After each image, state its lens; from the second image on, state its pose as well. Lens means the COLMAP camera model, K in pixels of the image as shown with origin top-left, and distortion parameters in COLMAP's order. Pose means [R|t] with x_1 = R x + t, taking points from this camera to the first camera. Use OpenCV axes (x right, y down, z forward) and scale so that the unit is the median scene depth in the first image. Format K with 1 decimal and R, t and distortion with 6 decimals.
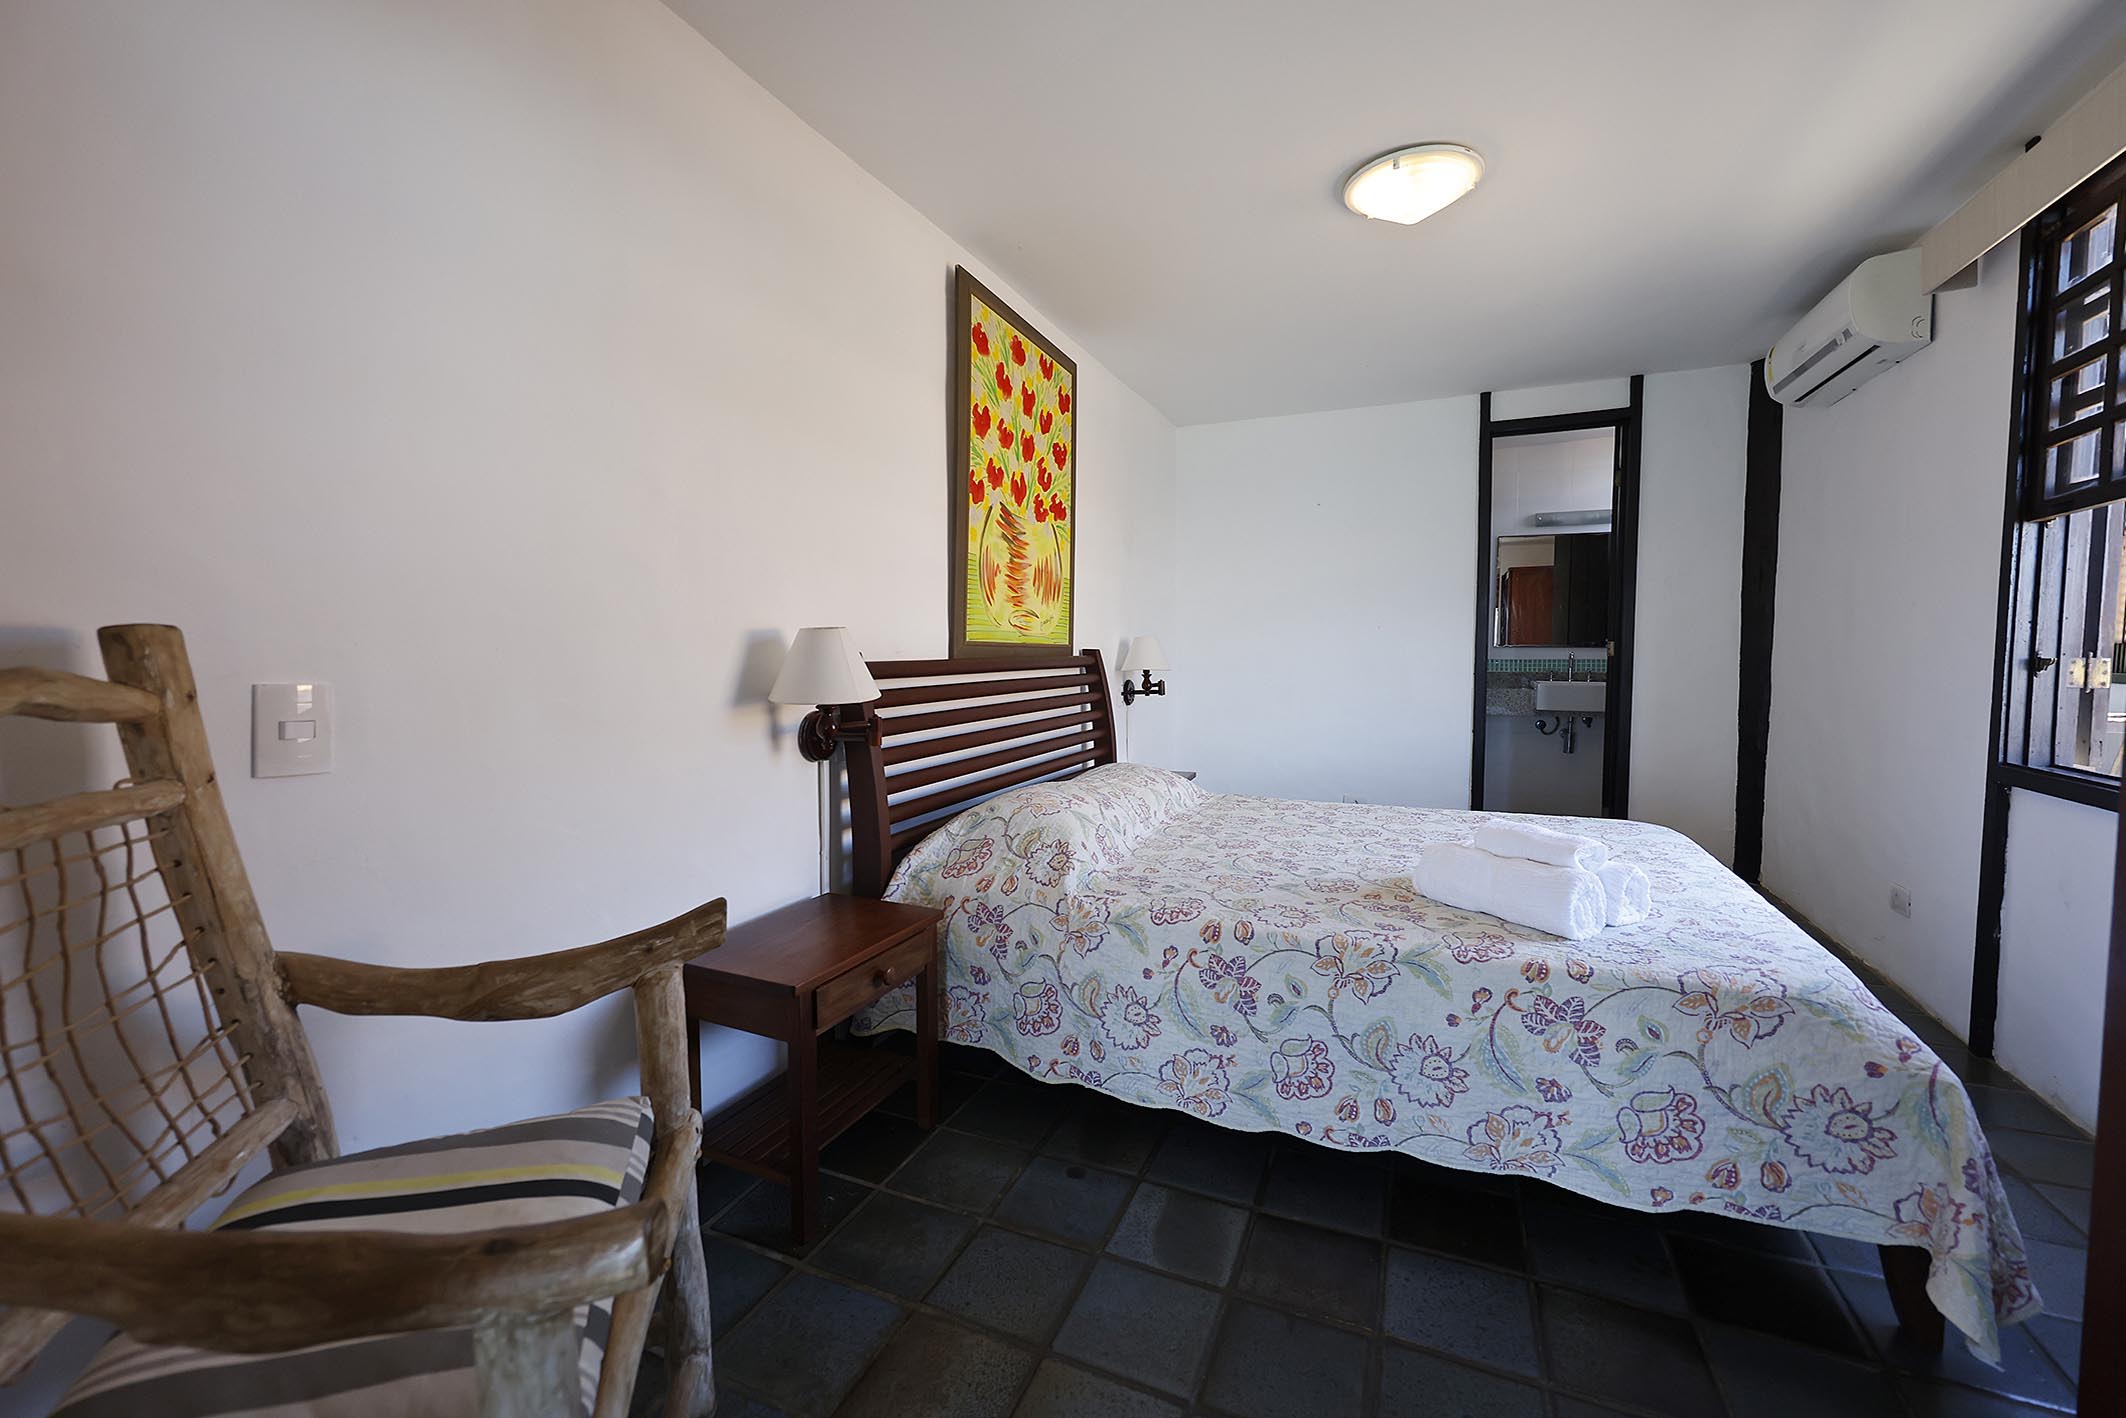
lens RADIAL K [[886.3, 0, 1090.9], [0, 886.3, 703.3], [0, 0, 1]] dist [-0.002202, -0.000127]
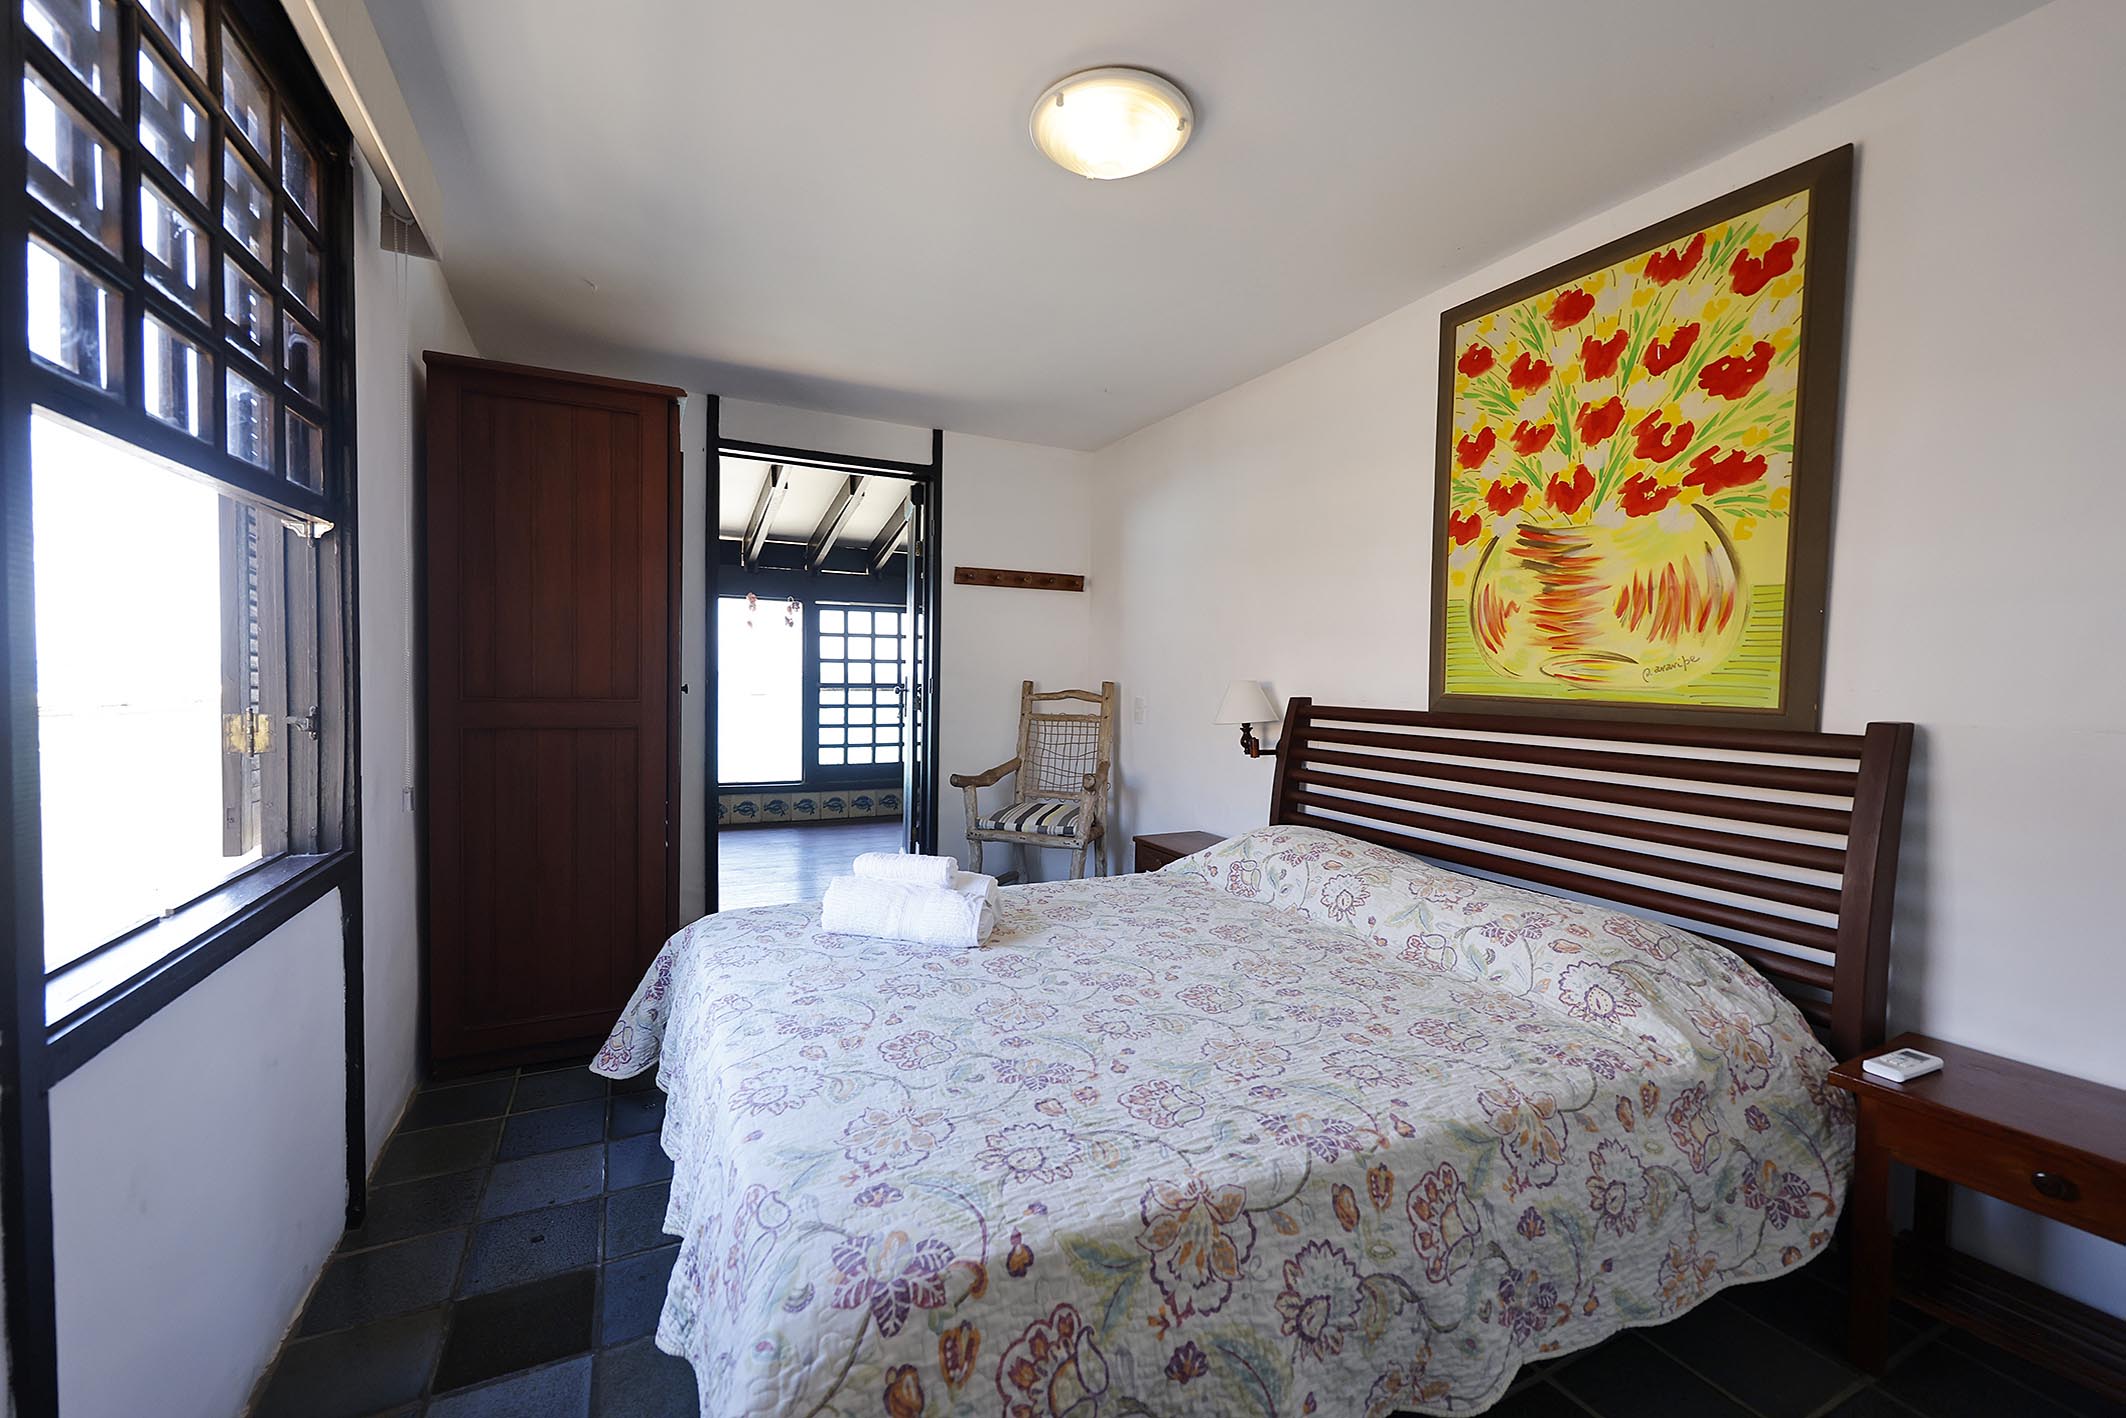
lens RADIAL K [[886.3, 0, 1090.9], [0, 886.3, 703.3], [0, 0, 1]] dist [-0.002202, -0.000127]
pose [[-0.655587, 0.015442, -0.754961, 0.776799], [-0.062672, 0.995229, 0.074779, -0.100924], [0.752514, 0.096339, -0.651492, 1.258776]]
